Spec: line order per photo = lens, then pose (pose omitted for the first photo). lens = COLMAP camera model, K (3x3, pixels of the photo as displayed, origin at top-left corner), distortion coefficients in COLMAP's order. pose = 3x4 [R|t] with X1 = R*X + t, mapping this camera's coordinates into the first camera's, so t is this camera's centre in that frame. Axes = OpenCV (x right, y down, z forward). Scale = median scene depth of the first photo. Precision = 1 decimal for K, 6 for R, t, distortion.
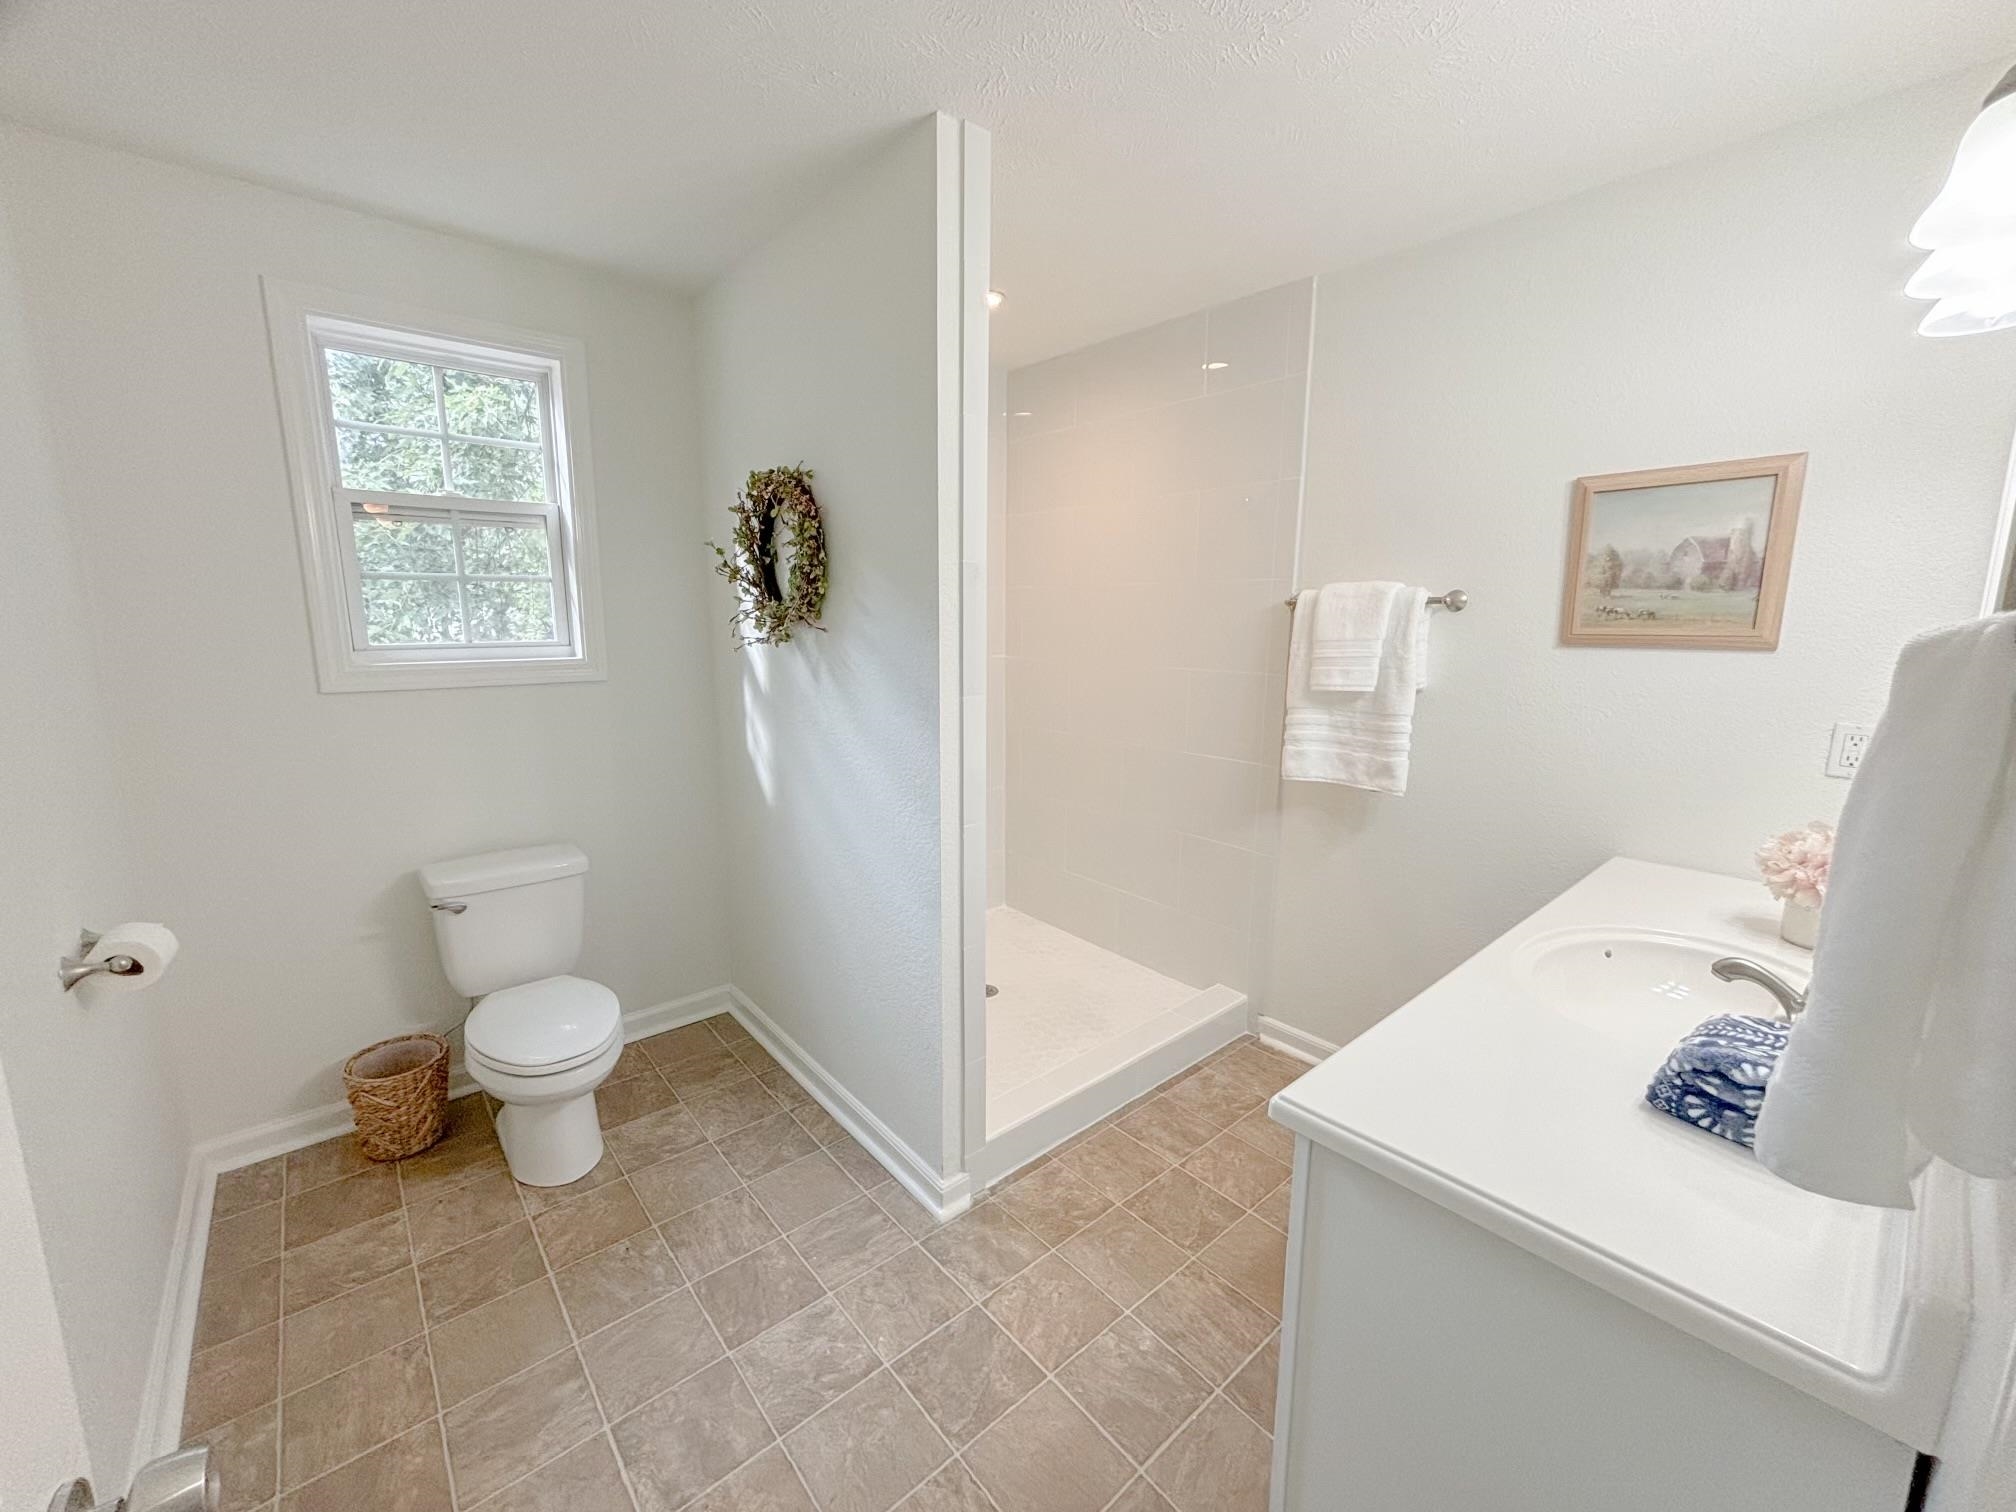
lens RADIAL K [[809.8, 0, 1015.0], [0, 809.8, 757.1], [0, 0, 1]] dist [0.016780, -0.002672]
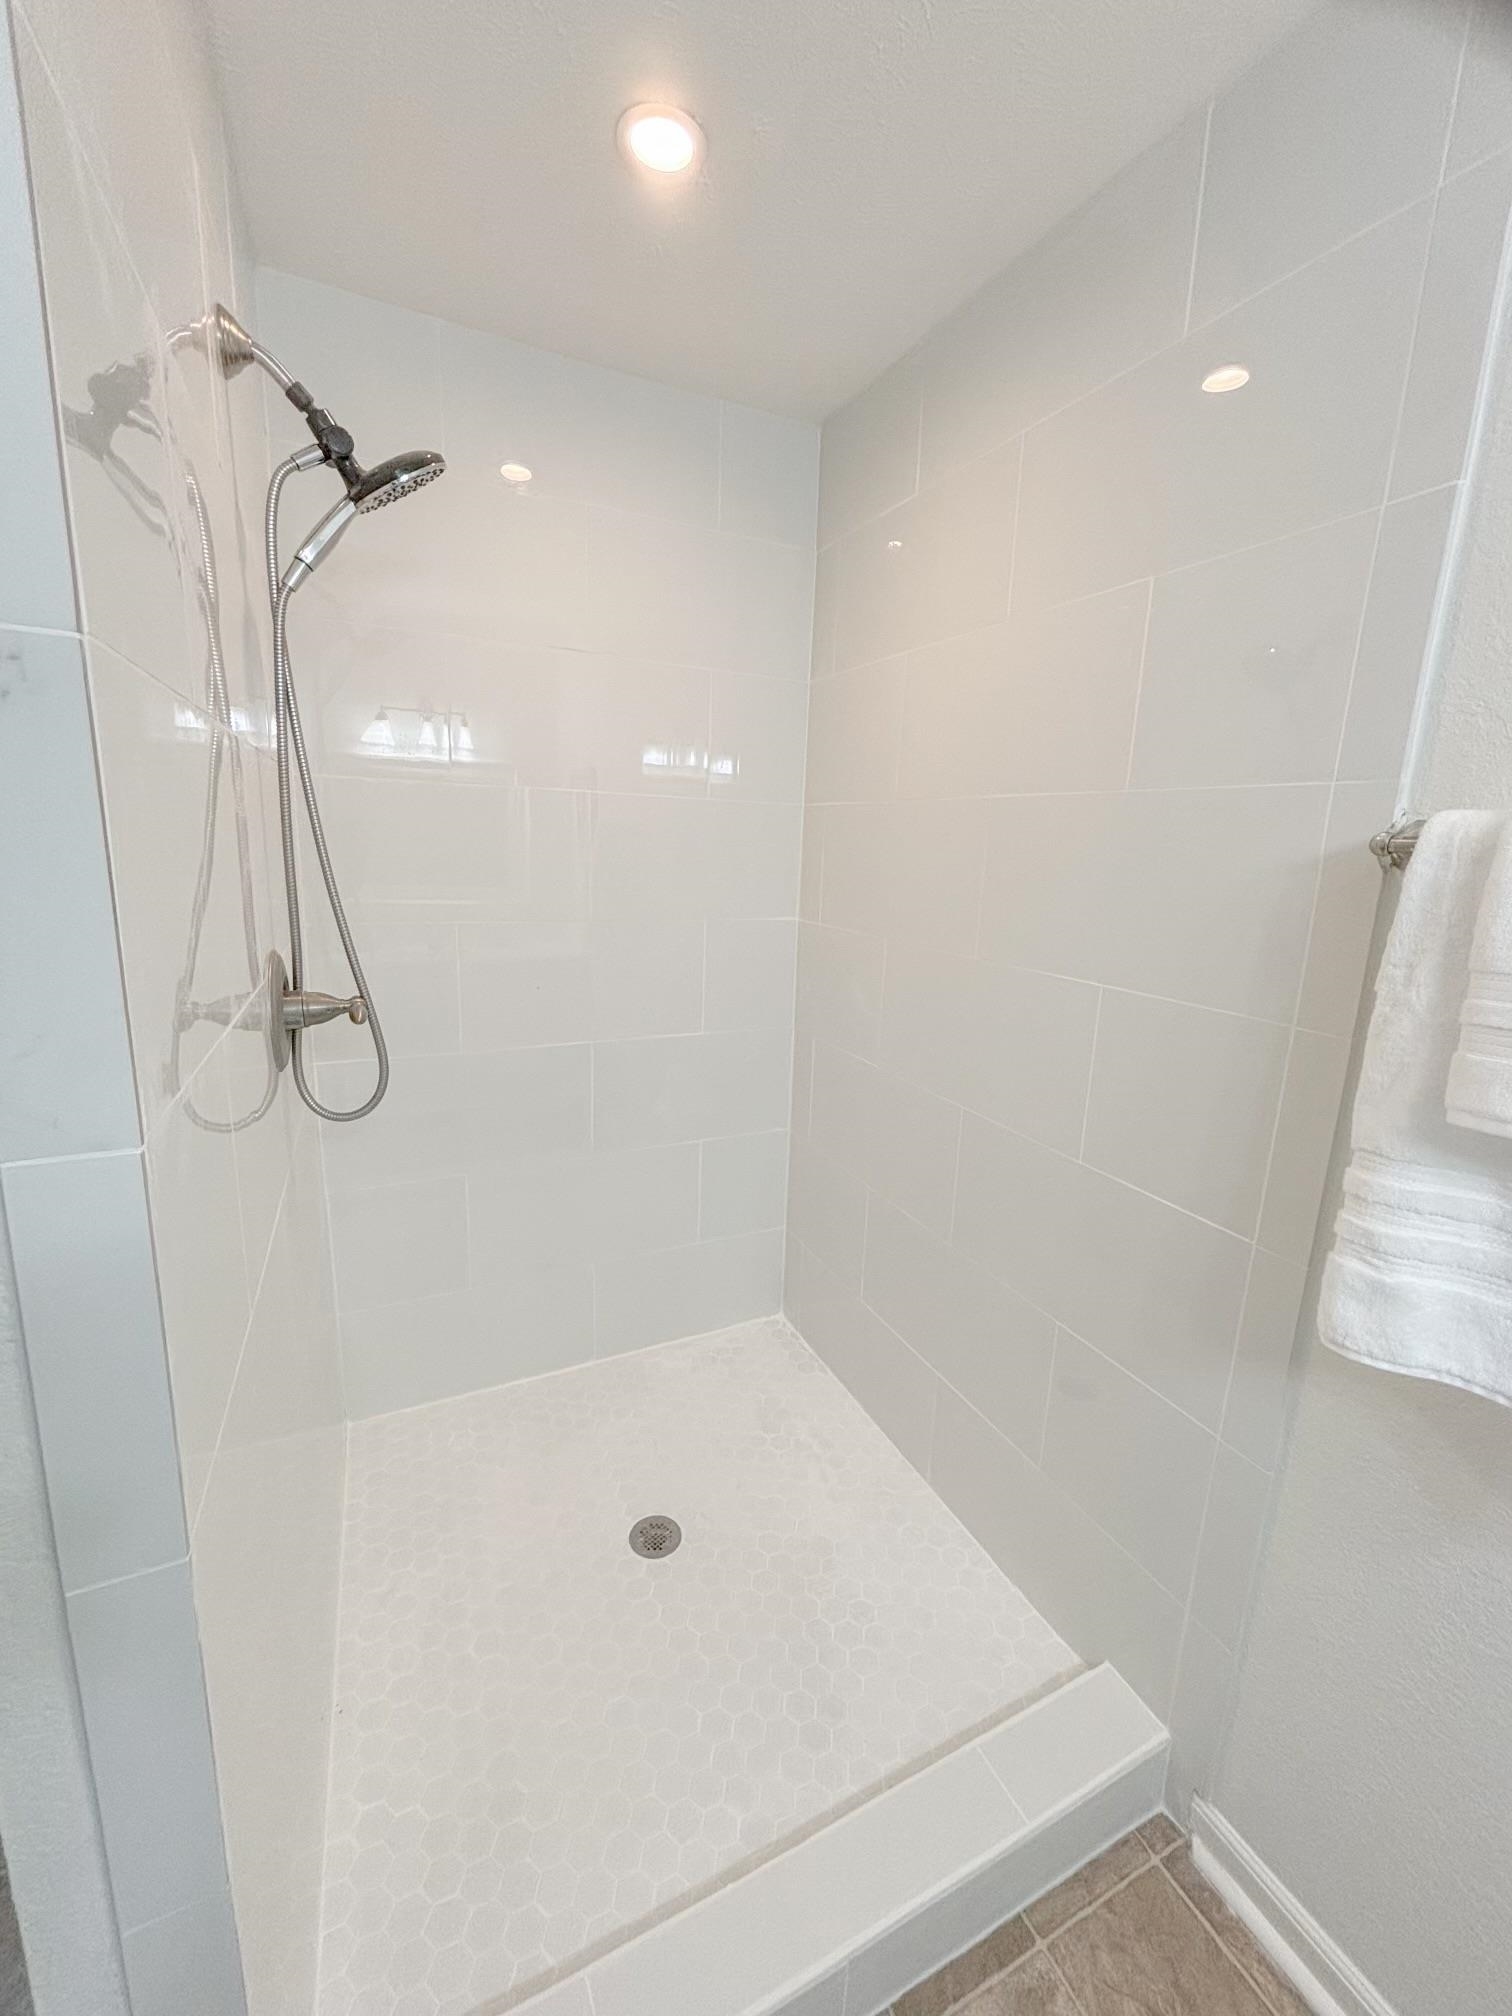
lens RADIAL K [[809.8, 0, 743.3], [0, 809.8, 997.0], [0, 0, 1]] dist [0.016780, -0.002672]
pose [[0.962813, 0.080169, -0.257999, 0.169591], [-0.076088, 0.996768, 0.025782, -0.114613], [0.259232, -0.005193, 0.965801, 0.592948]]
